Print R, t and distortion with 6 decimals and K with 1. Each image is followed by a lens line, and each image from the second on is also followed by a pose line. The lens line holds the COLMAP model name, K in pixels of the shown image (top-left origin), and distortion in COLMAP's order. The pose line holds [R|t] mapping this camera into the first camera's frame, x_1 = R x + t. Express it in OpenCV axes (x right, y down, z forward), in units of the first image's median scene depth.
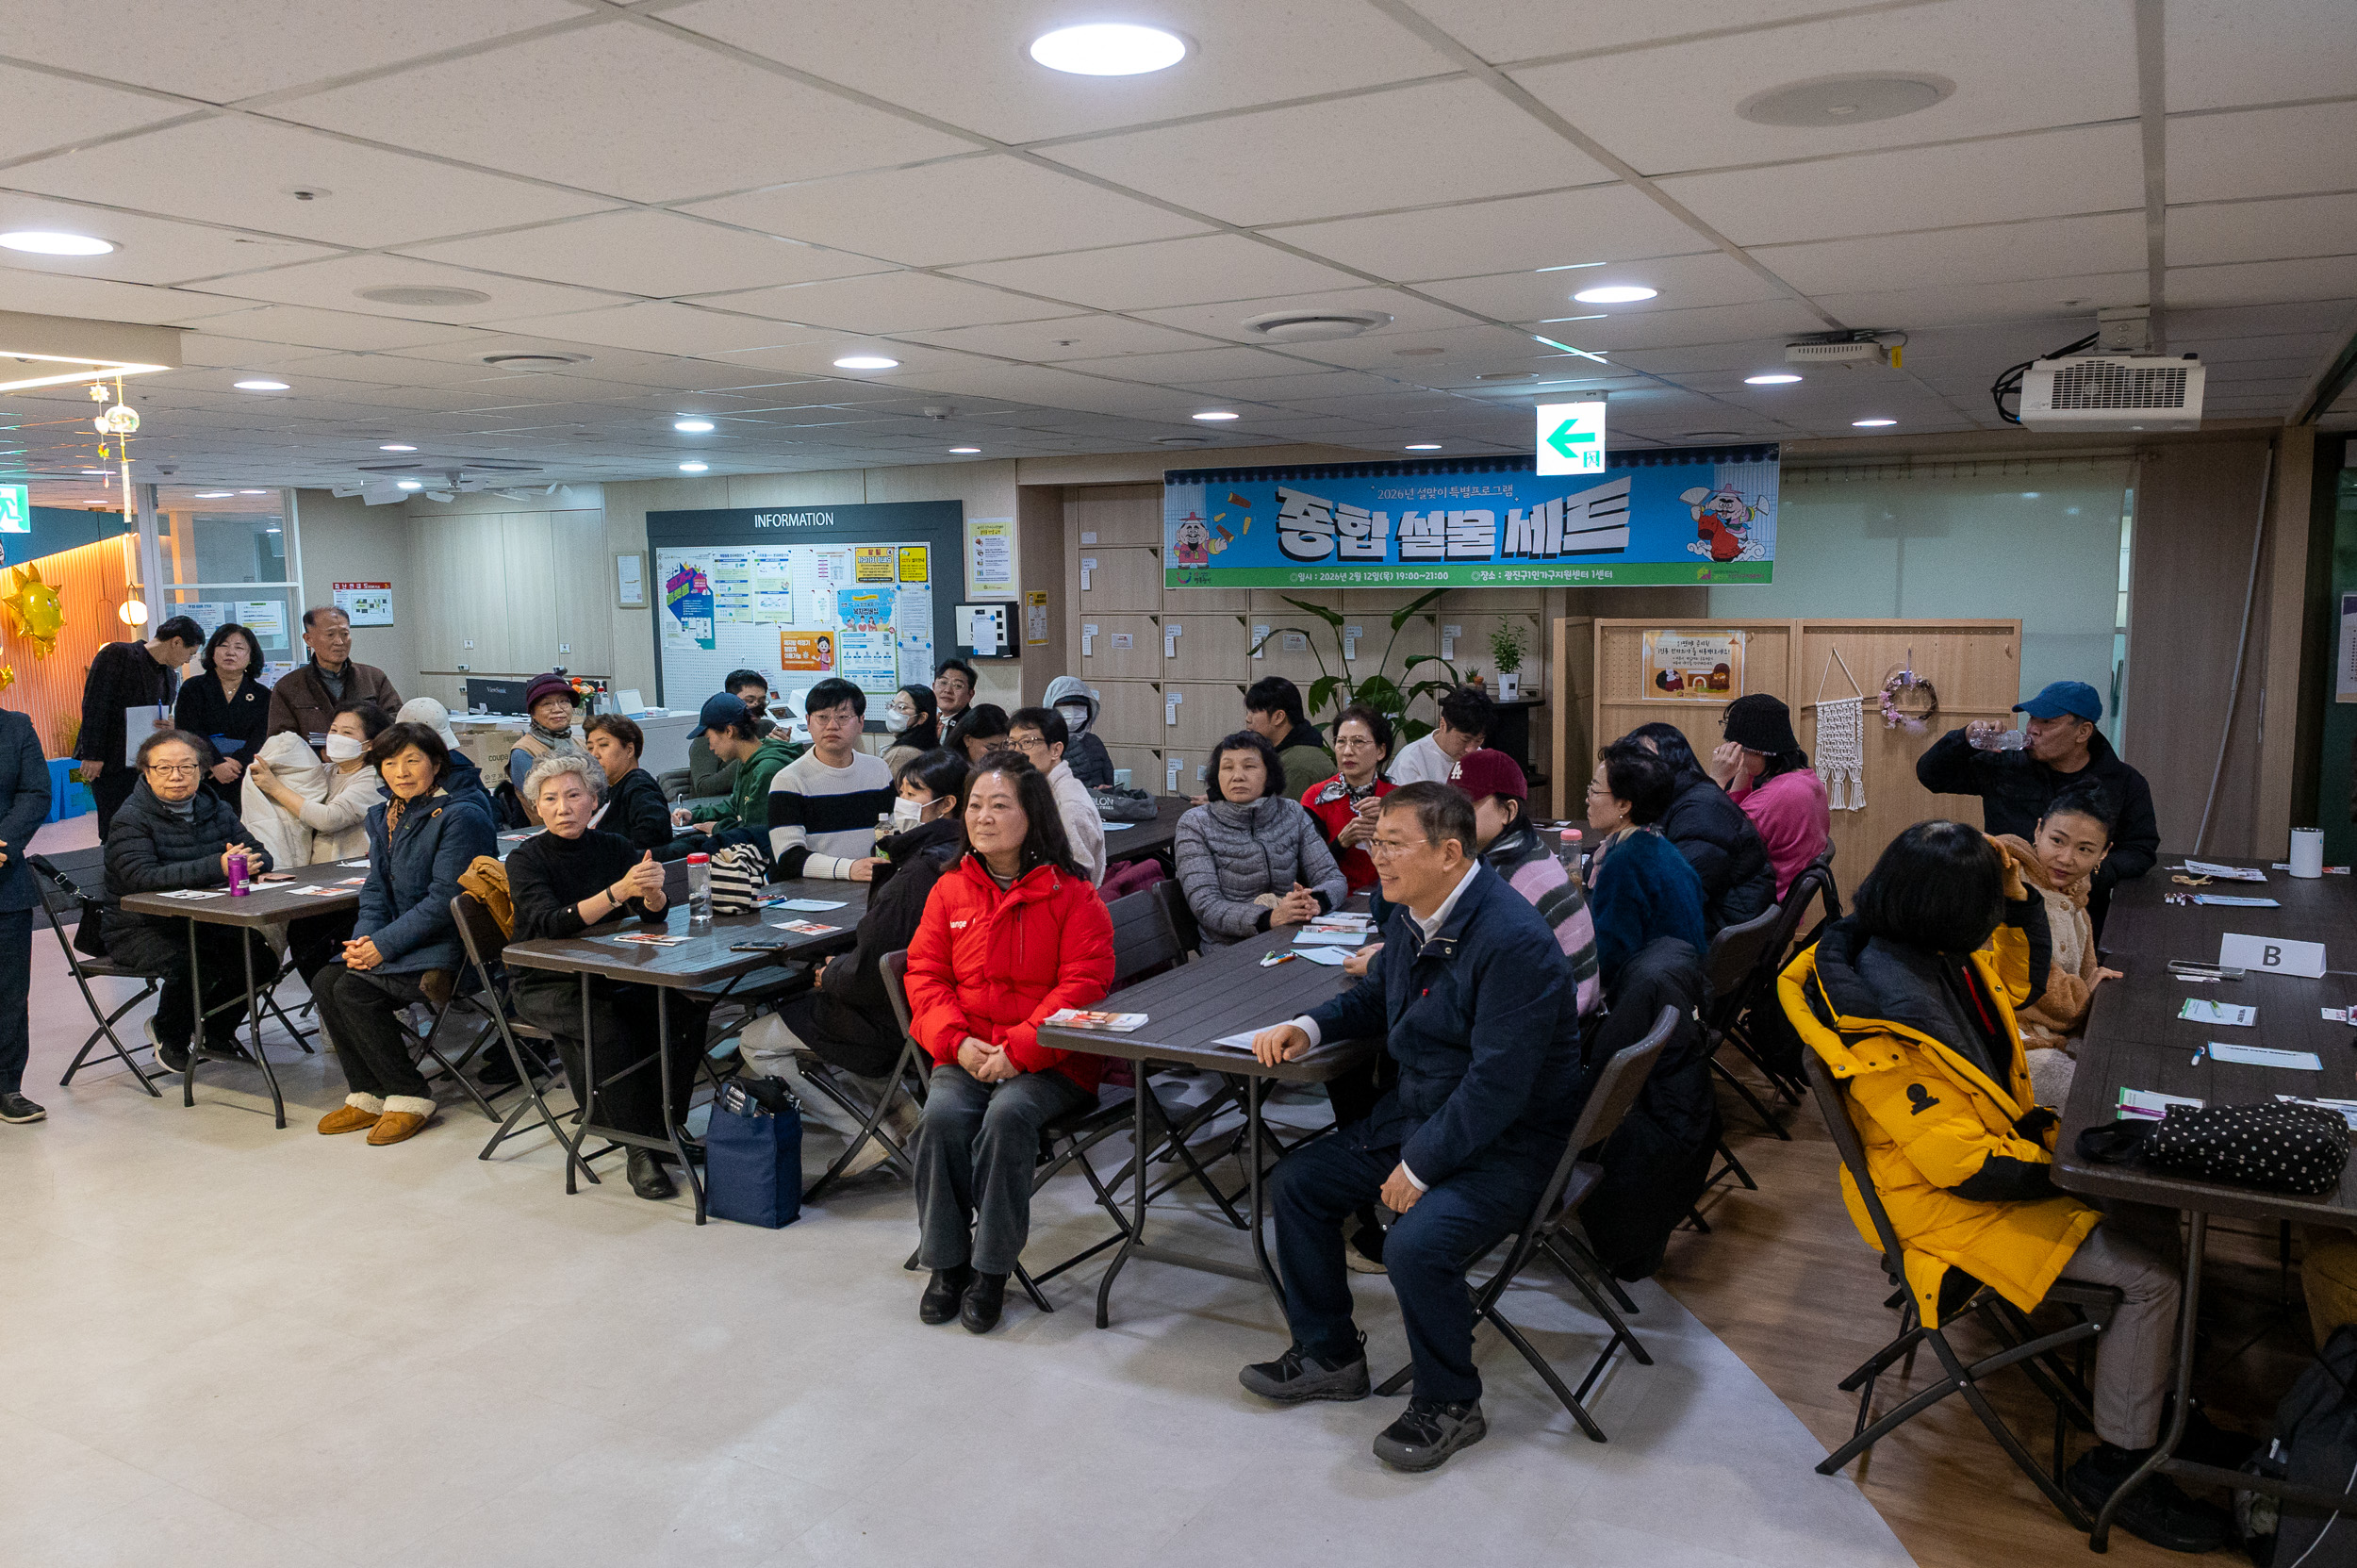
lens RADIAL K [[1731.9, 0, 1180.9], [0, 1731.9, 783.1], [0, 0, 1]] dist [-0.002654, -0.005247]
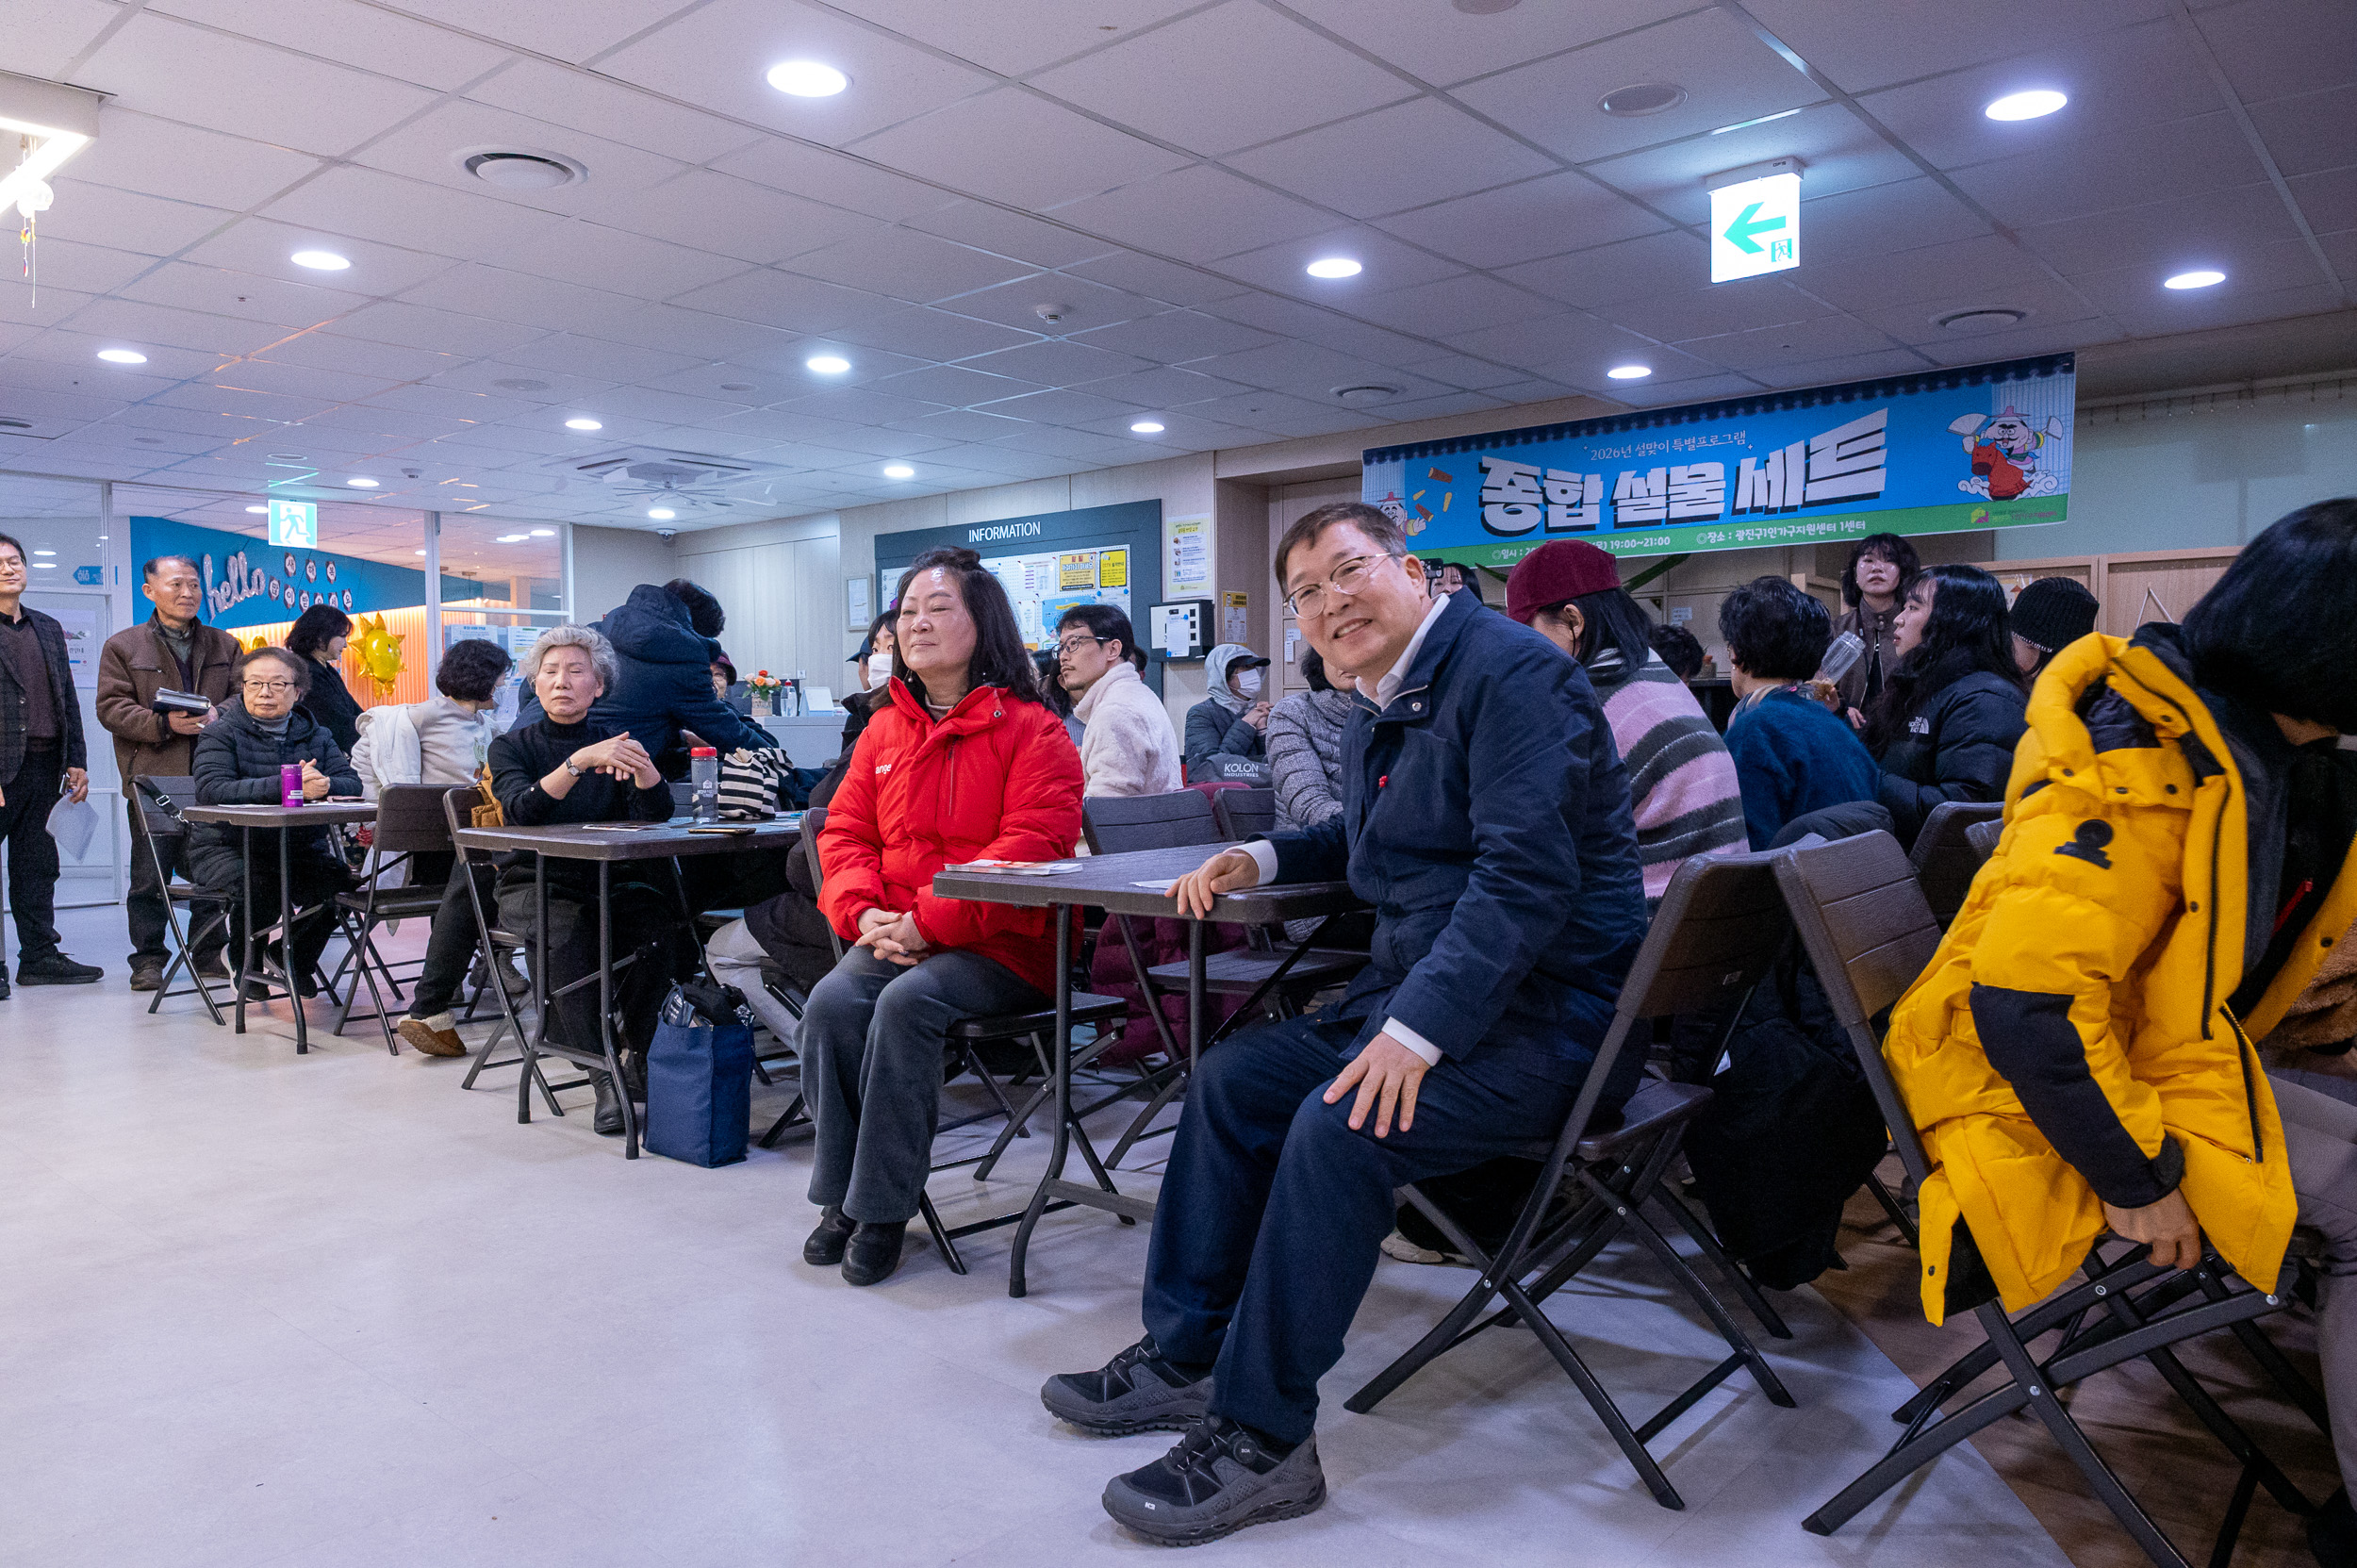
lens RADIAL K [[1611.4, 0, 1177.8], [0, 1611.4, 789.5], [0, 0, 1]] dist [0.010484, -0.023306]
pose [[0.979372, 0.015641, -0.201458, 0.083931], [-0.030860, 0.996882, -0.072627, 0.079822], [0.199694, 0.077346, 0.976801, 0.177715]]
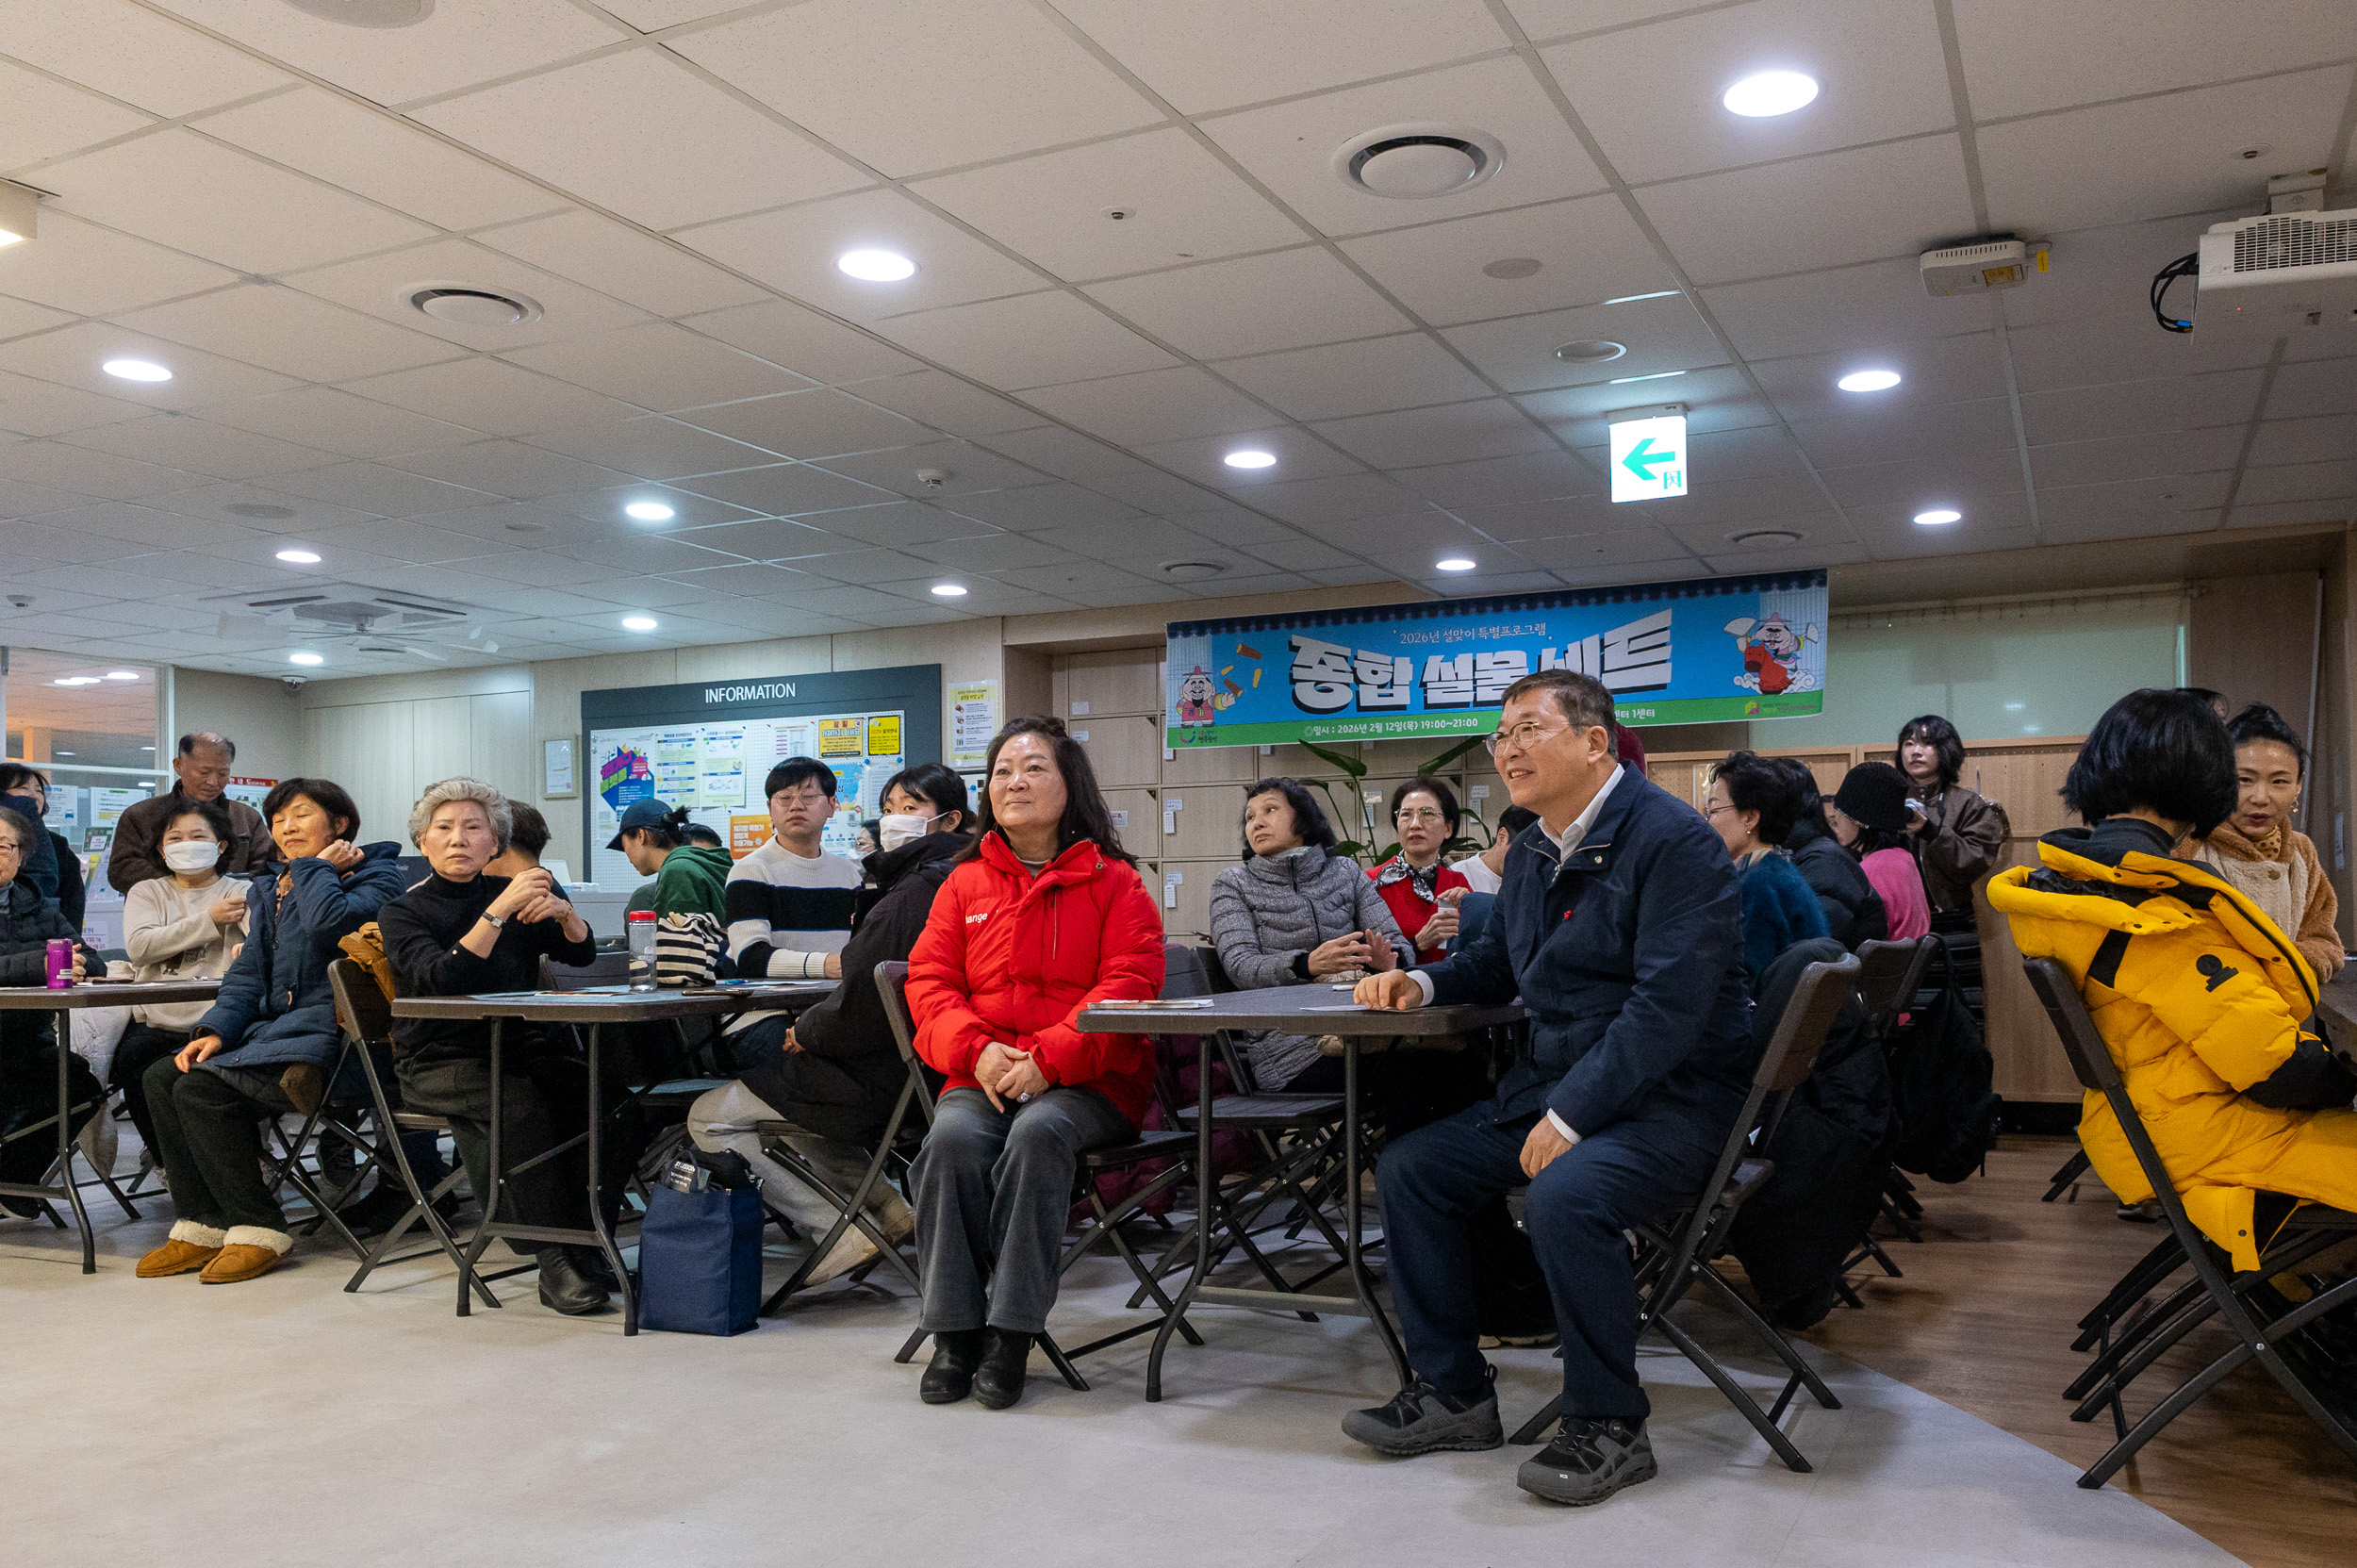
lens RADIAL K [[1794.4, 0, 1309.1], [0, 1794.4, 879.9], [0, 0, 1]] dist [0.001650, -0.010767]
pose [[0.995429, 0.004172, 0.095418, -0.029262], [0.008884, 0.990670, -0.135992, 0.102483], [-0.095095, 0.136218, 0.986104, 0.080262]]
